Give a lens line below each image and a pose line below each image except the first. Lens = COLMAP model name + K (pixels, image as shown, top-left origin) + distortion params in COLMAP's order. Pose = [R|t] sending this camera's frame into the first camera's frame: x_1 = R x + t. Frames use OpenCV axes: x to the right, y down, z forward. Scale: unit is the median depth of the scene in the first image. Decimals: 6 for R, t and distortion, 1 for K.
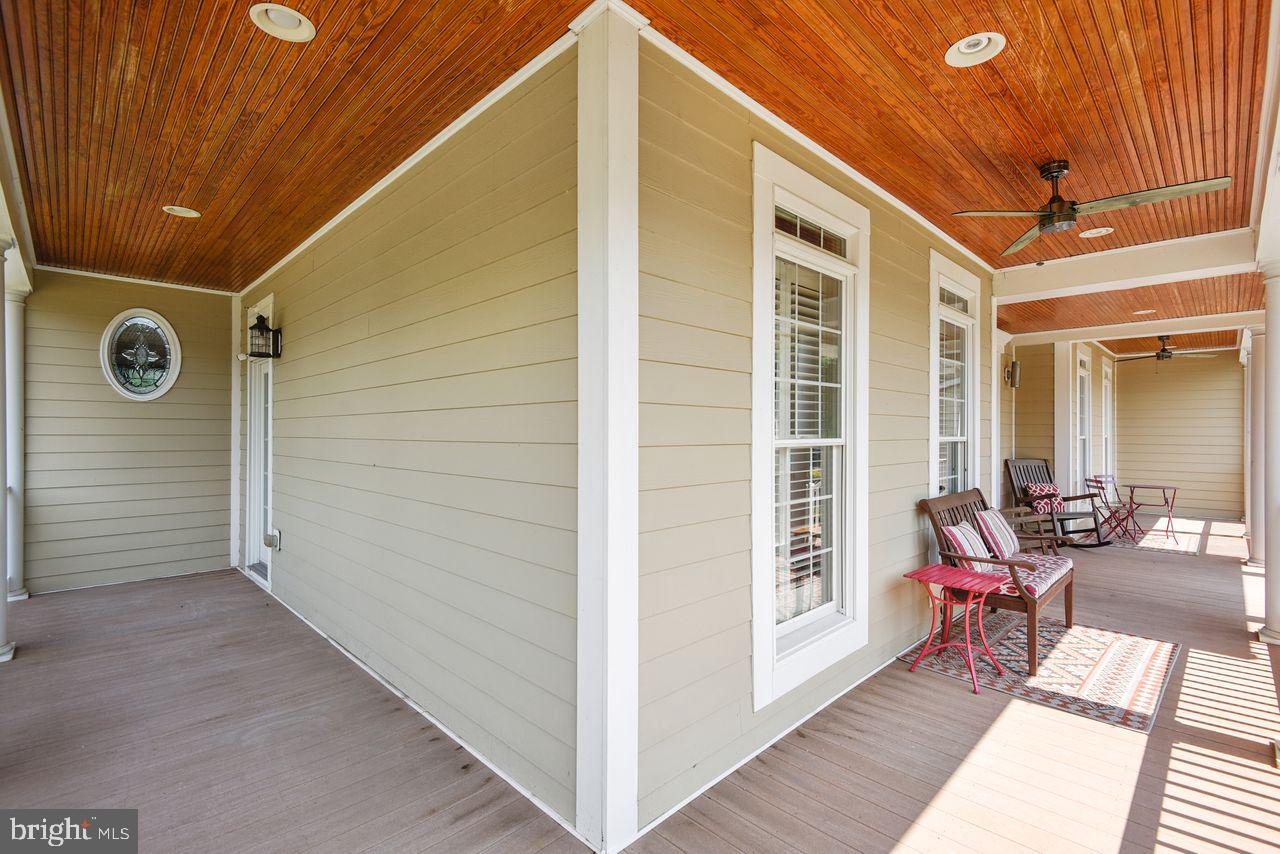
lens RADIAL K [[584.6, 0, 640.0], [0, 584.6, 427.0], [0, 0, 1]] dist [0.002432, -0.007051]
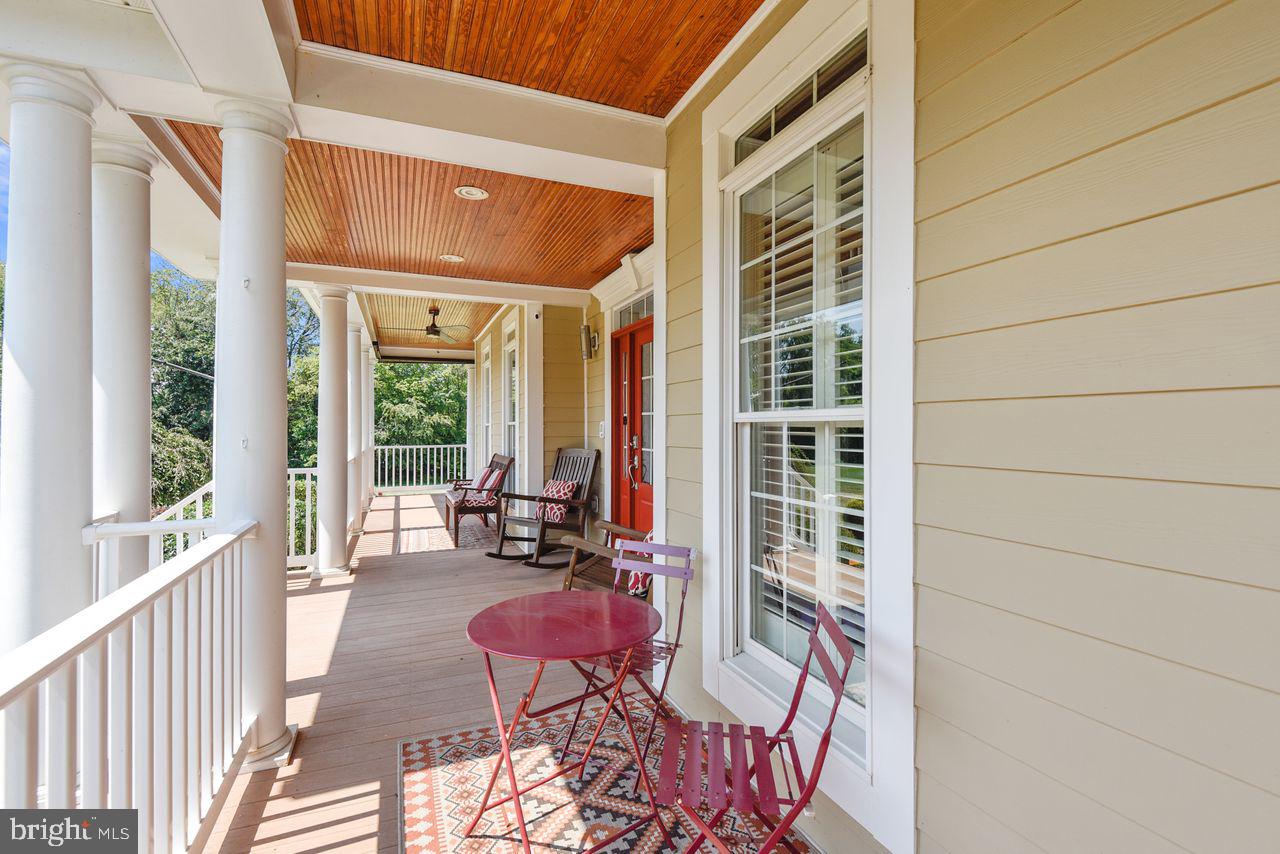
lens RADIAL K [[589.3, 0, 642.9], [0, 589.3, 412.7], [0, 0, 1]] dist [0.013062, -0.000256]
pose [[-0.345148, 0.010728, -0.938487, 1.159980], [0.009052, 0.999926, 0.008101, 0.012281], [0.938505, -0.005699, -0.345220, 1.214302]]
